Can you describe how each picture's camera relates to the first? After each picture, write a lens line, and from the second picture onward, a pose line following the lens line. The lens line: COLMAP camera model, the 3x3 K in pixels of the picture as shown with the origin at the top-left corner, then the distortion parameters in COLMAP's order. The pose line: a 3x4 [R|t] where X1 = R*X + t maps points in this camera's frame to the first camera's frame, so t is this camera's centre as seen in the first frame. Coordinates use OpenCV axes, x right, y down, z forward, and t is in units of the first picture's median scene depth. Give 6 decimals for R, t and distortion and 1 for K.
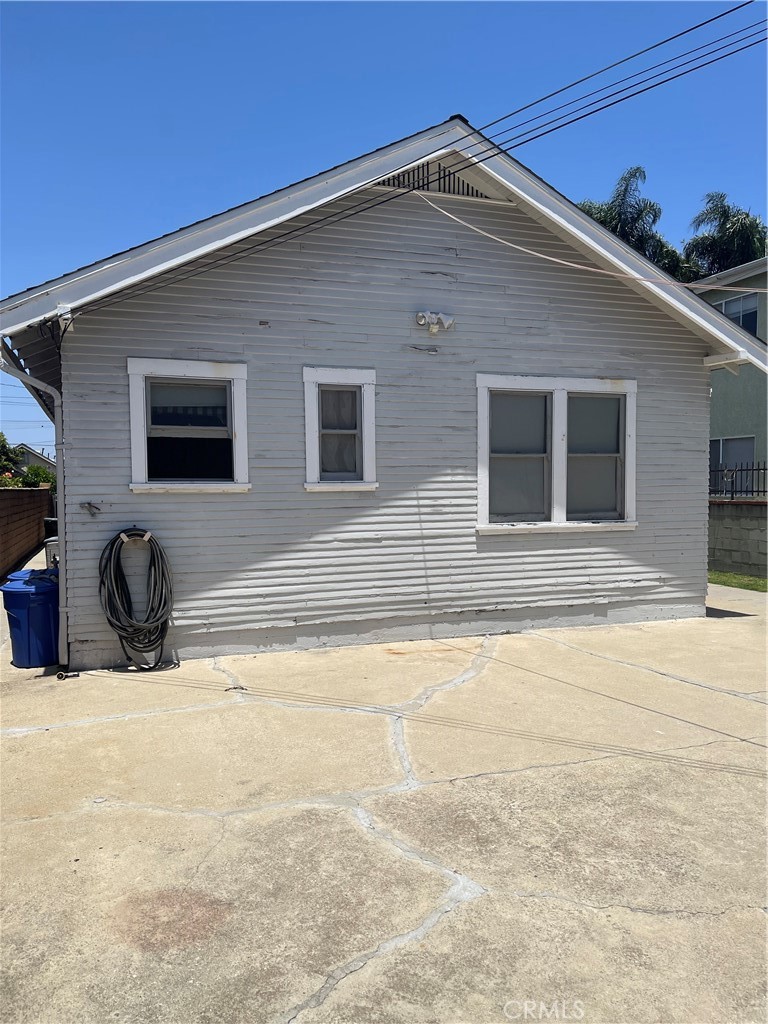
lens RADIAL K [[774.0, 0, 376.2], [0, 774.0, 522.6], [0, 0, 1]] dist [0.070160, -0.081183]
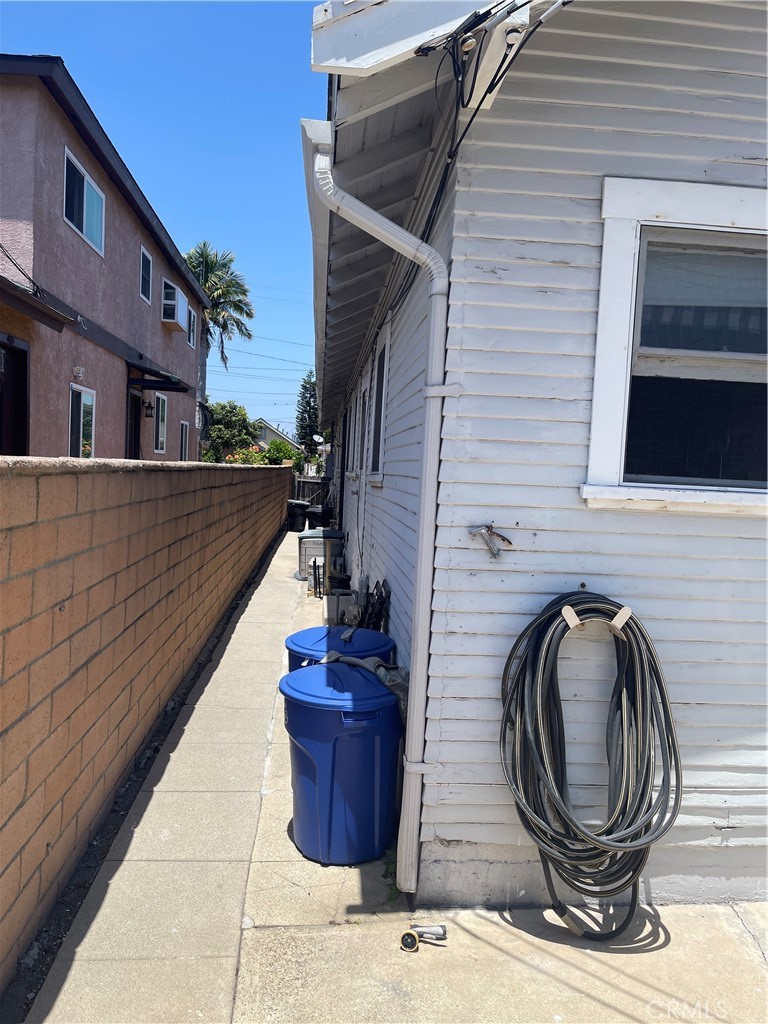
lens RADIAL K [[774.0, 0, 376.2], [0, 774.0, 522.6], [0, 0, 1]] dist [0.070160, -0.081183]
pose [[0.963262, 0.071989, -0.258736, -0.313341], [-0.067273, 0.997368, 0.027047, -0.033856], [0.260002, -0.008647, 0.965569, 0.567213]]
